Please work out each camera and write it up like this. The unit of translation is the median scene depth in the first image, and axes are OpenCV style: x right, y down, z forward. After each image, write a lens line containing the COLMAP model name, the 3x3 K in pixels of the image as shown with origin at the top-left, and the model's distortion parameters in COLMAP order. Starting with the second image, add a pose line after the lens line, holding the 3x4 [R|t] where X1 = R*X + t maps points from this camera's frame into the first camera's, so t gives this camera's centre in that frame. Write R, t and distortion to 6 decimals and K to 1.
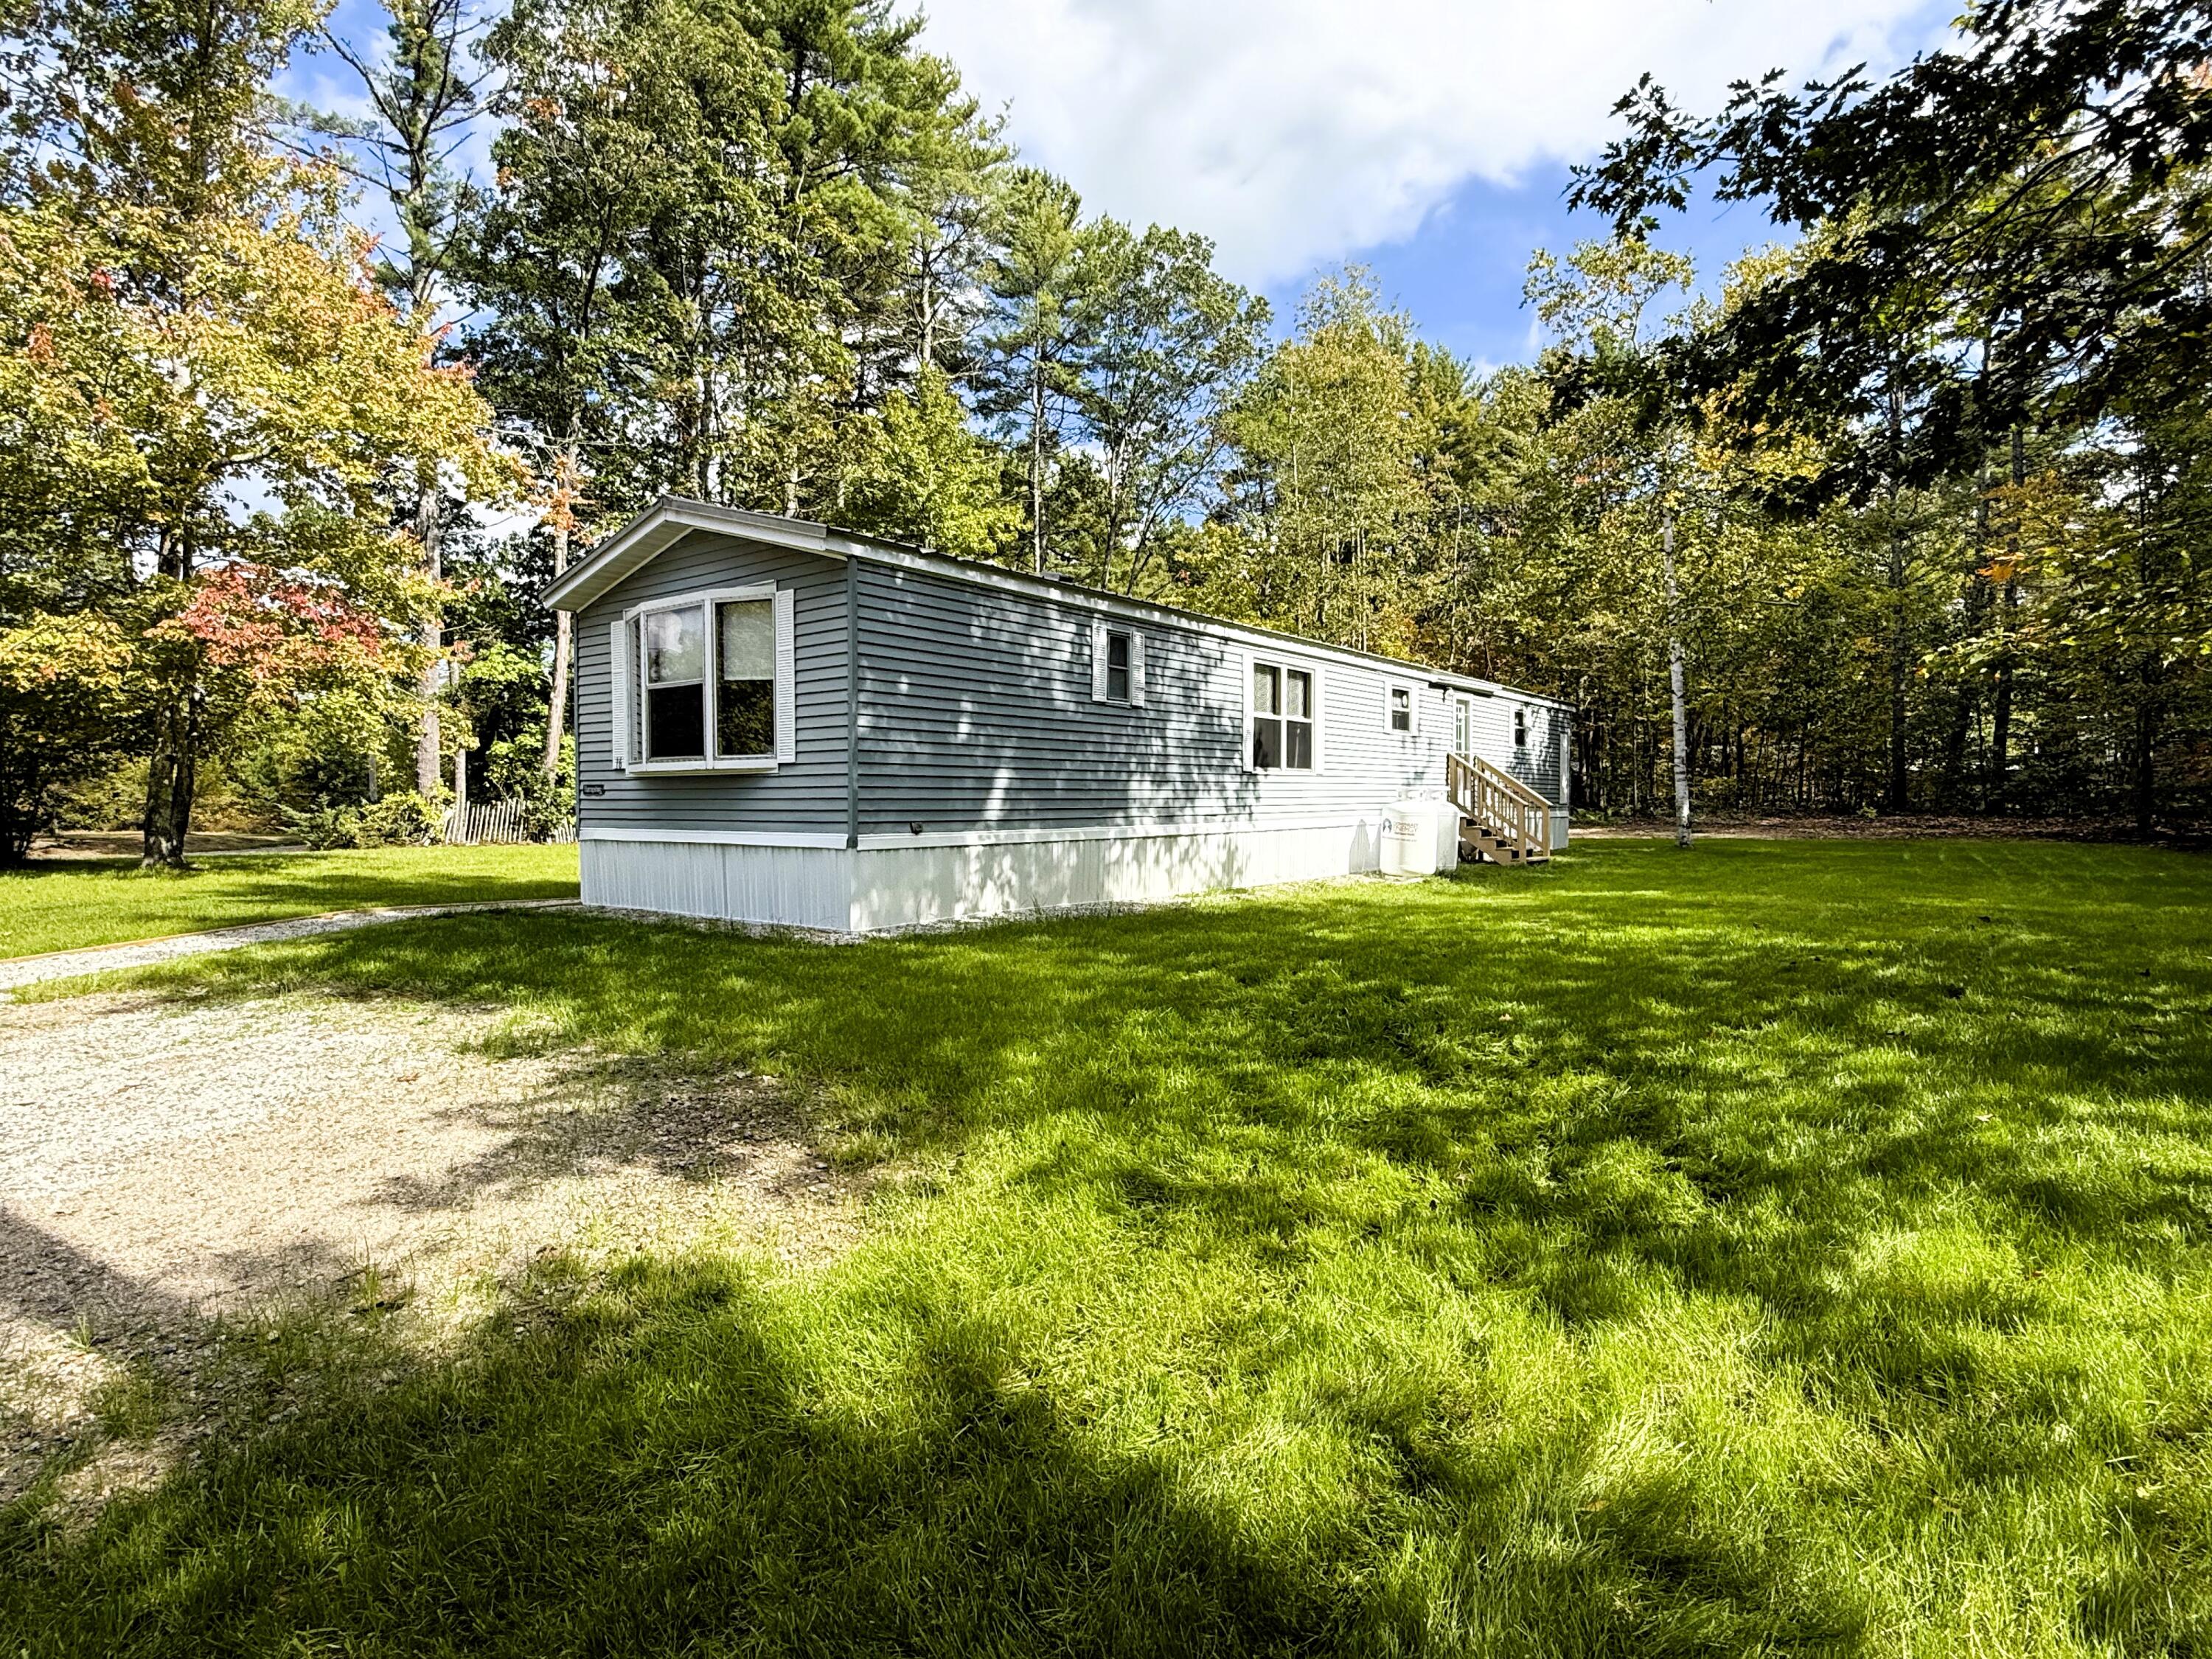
lens RADIAL K [[1111.0, 0, 1112.9], [0, 1111.0, 824.0], [0, 0, 1]] dist [0.014047, 0.000097]
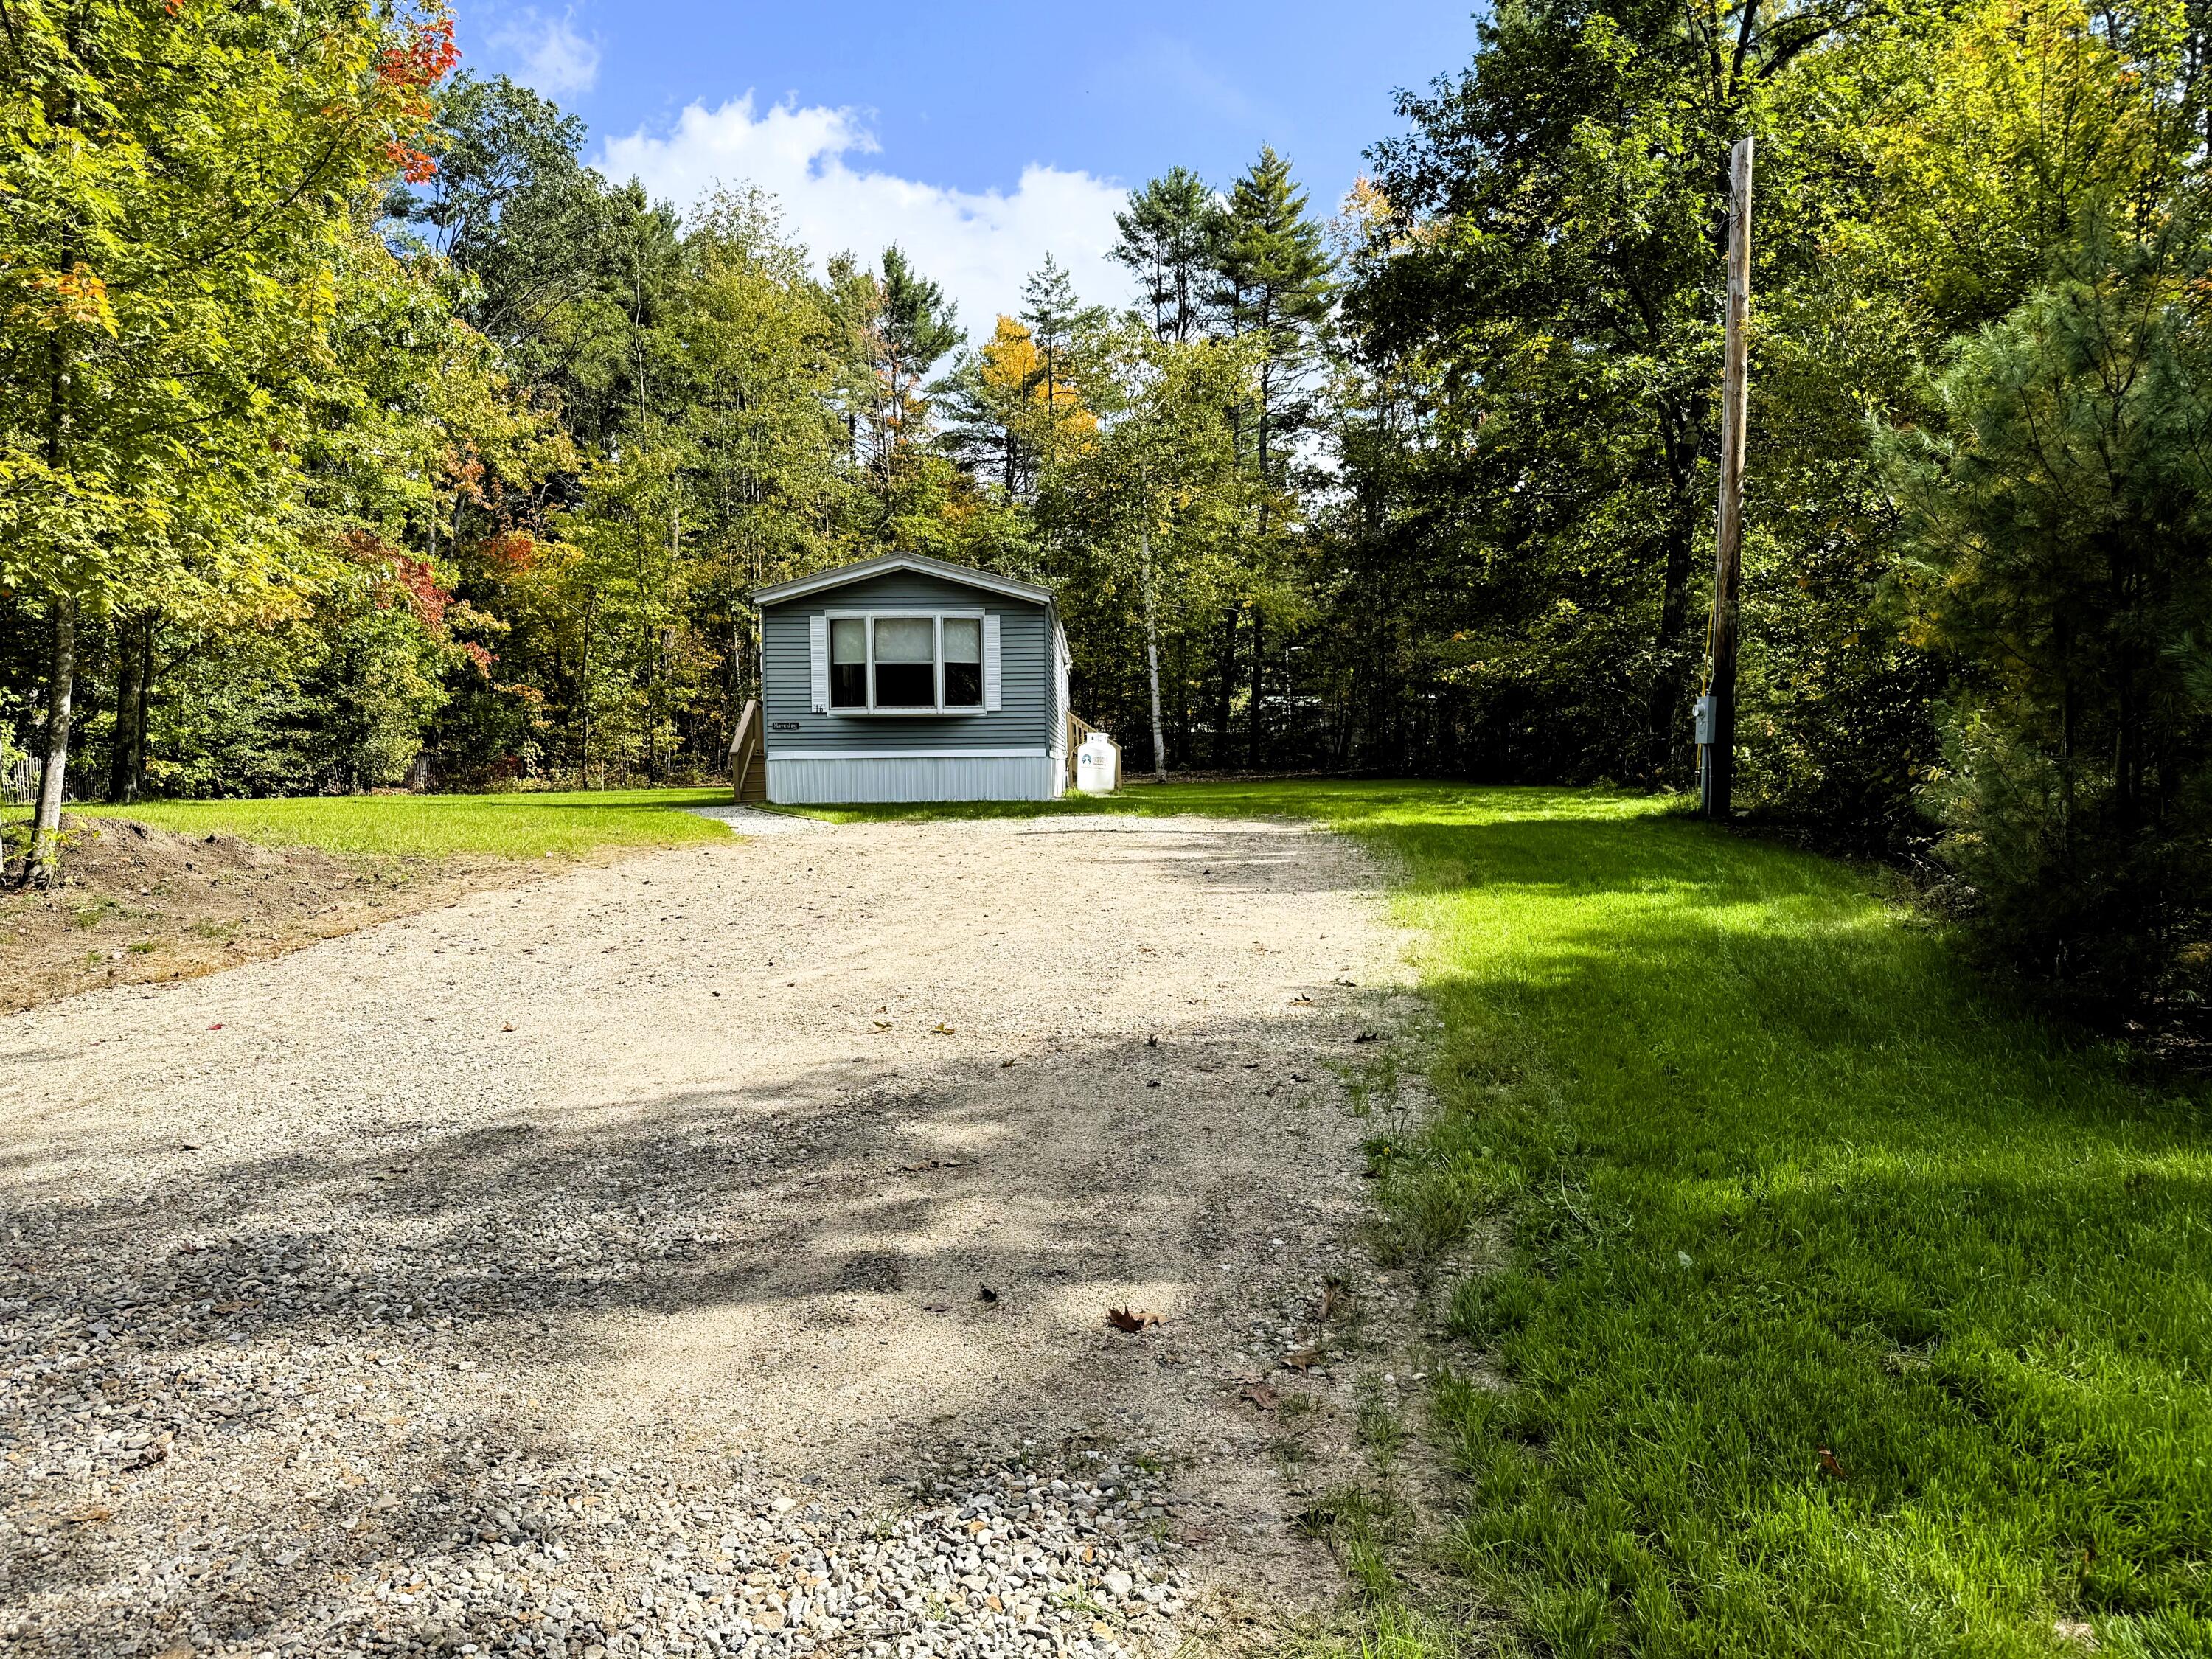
lens RADIAL K [[1600.0, 0, 1106.0], [0, 1600.0, 829.5], [0, 0, 1]] dist [0.085023, 0.000341]
pose [[0.788584, -0.032791, 0.614052, -1.461807], [0.026030, 0.999462, 0.019945, 0.076166], [-0.614376, 0.000255, 0.789014, -0.971585]]
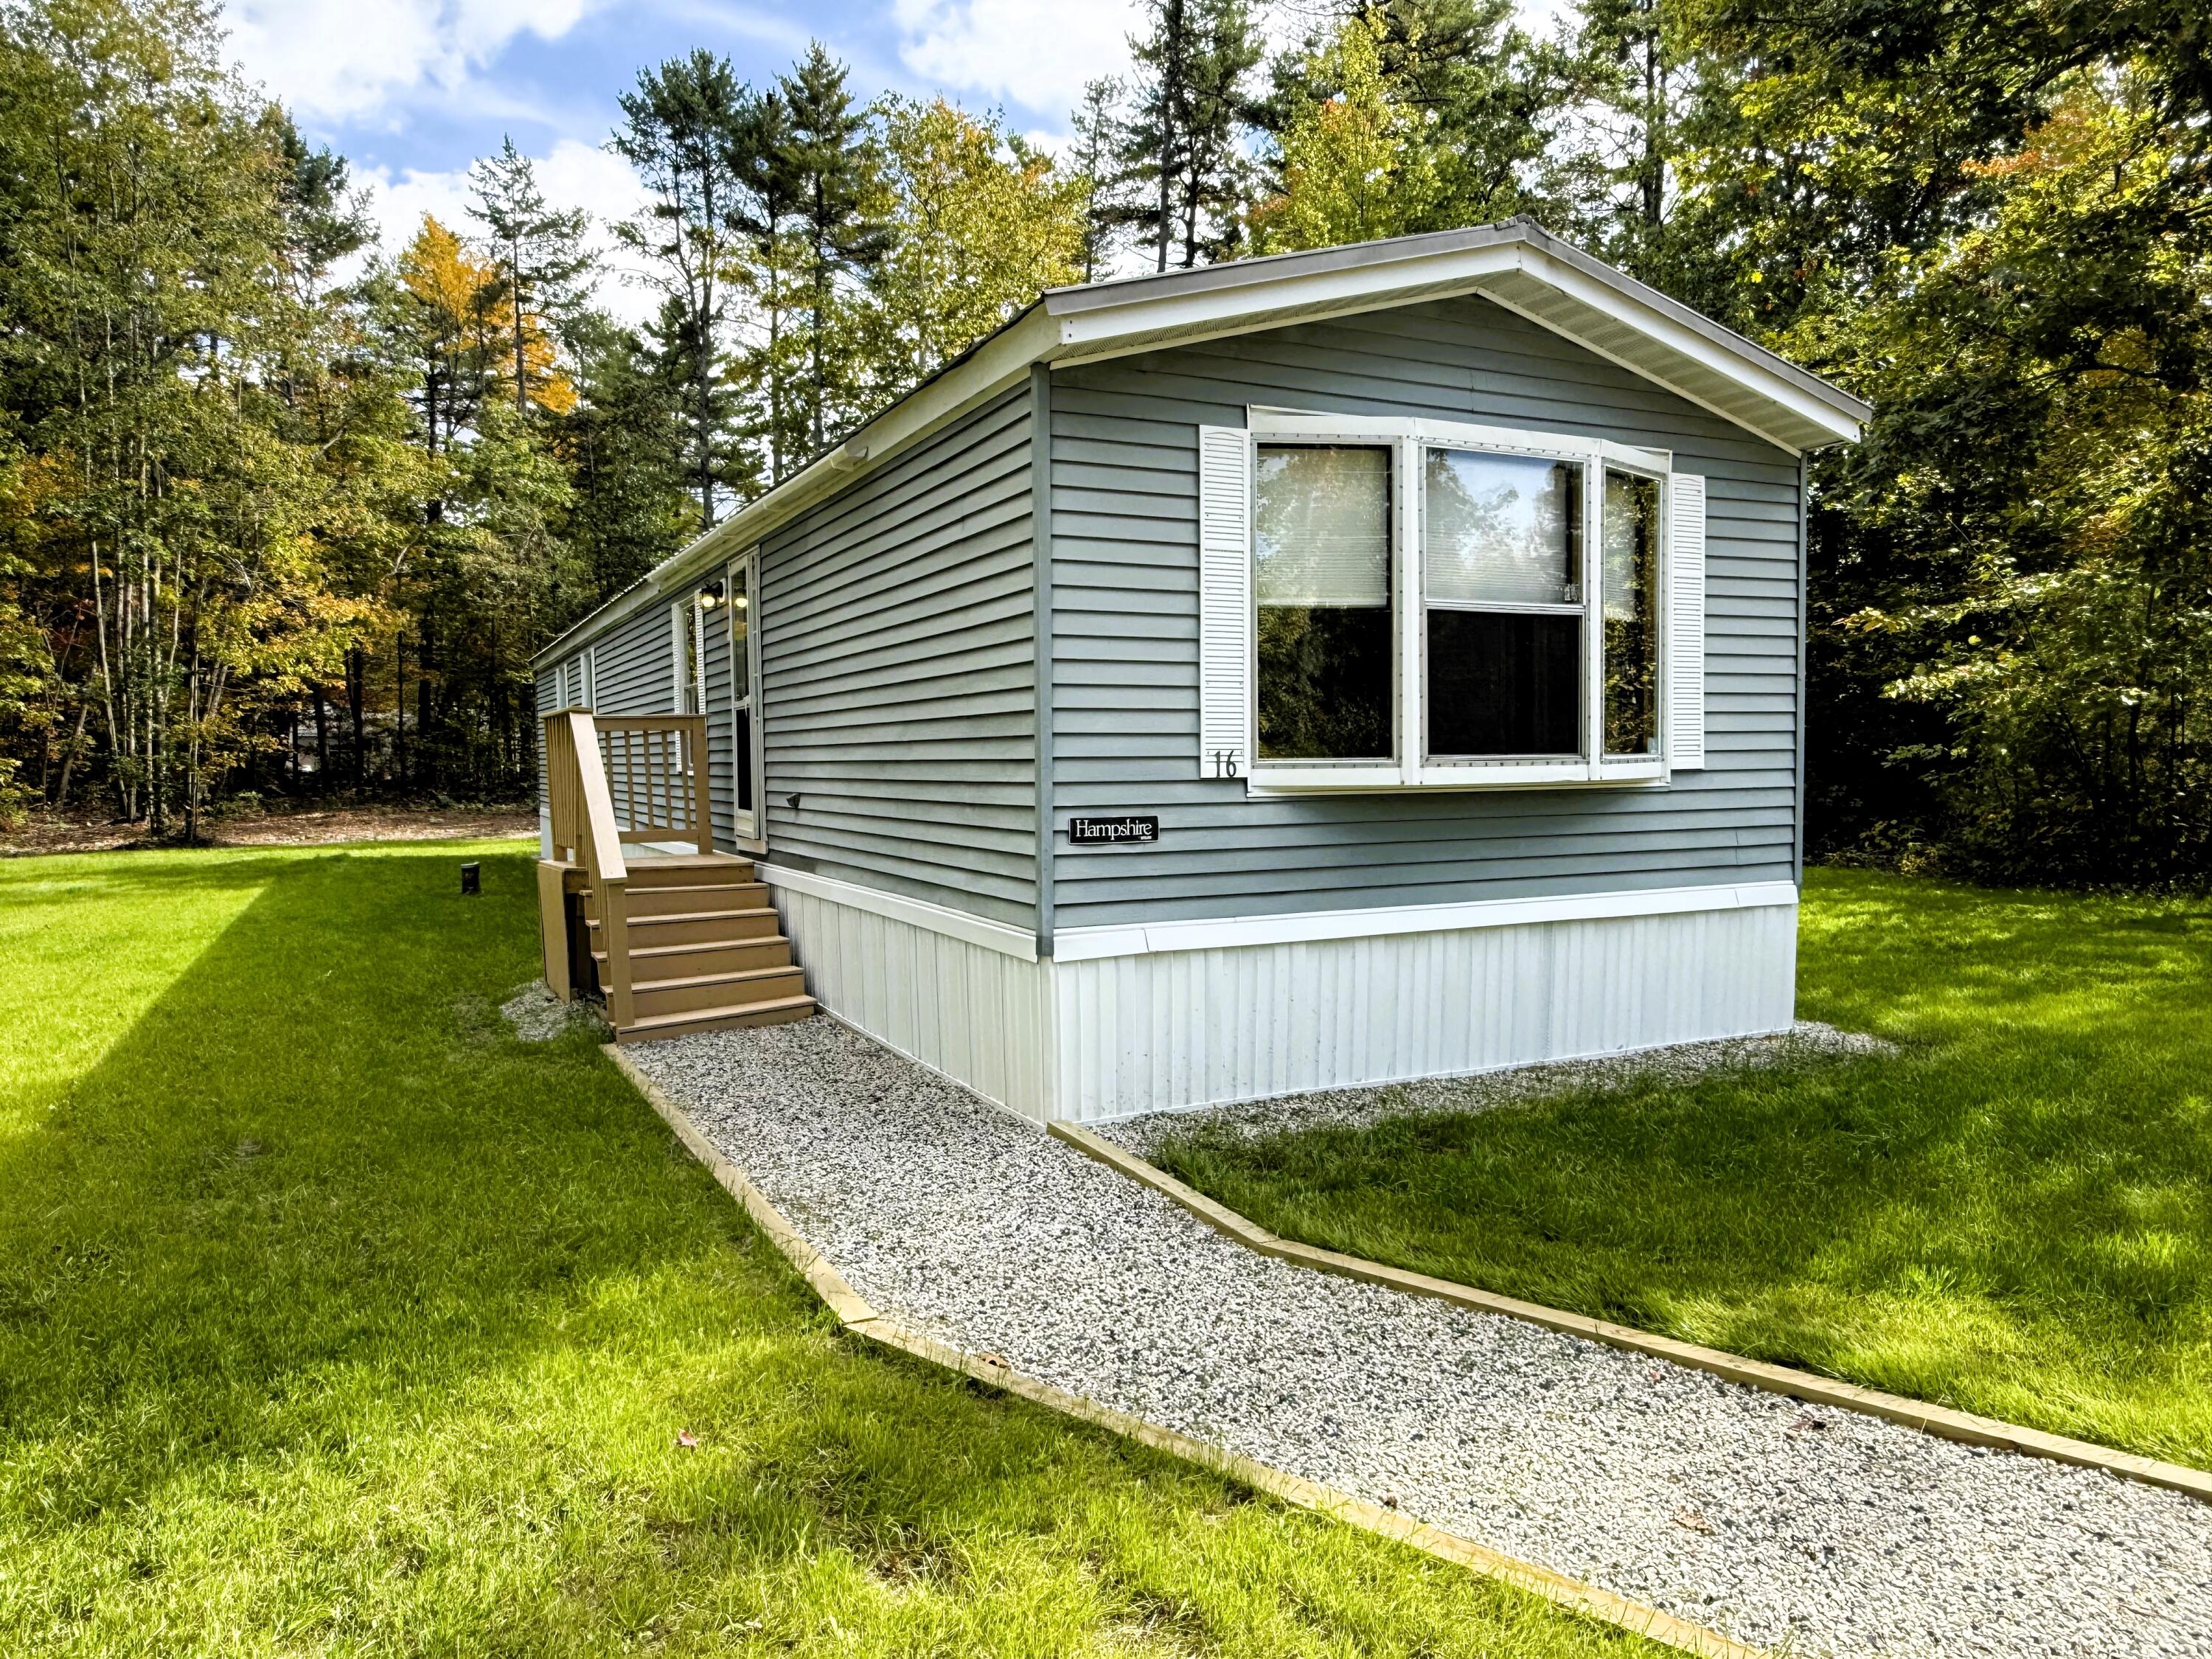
lens RADIAL K [[1471.8, 0, 1106.0], [0, 1471.8, 829.5], [0, 0, 1]] dist [0.008272, 0.000767]
pose [[0.457318, -0.048834, 0.887961, -0.939903], [0.028446, 0.998784, 0.040278, -0.052461], [-0.888848, 0.006839, 0.458151, 0.763314]]
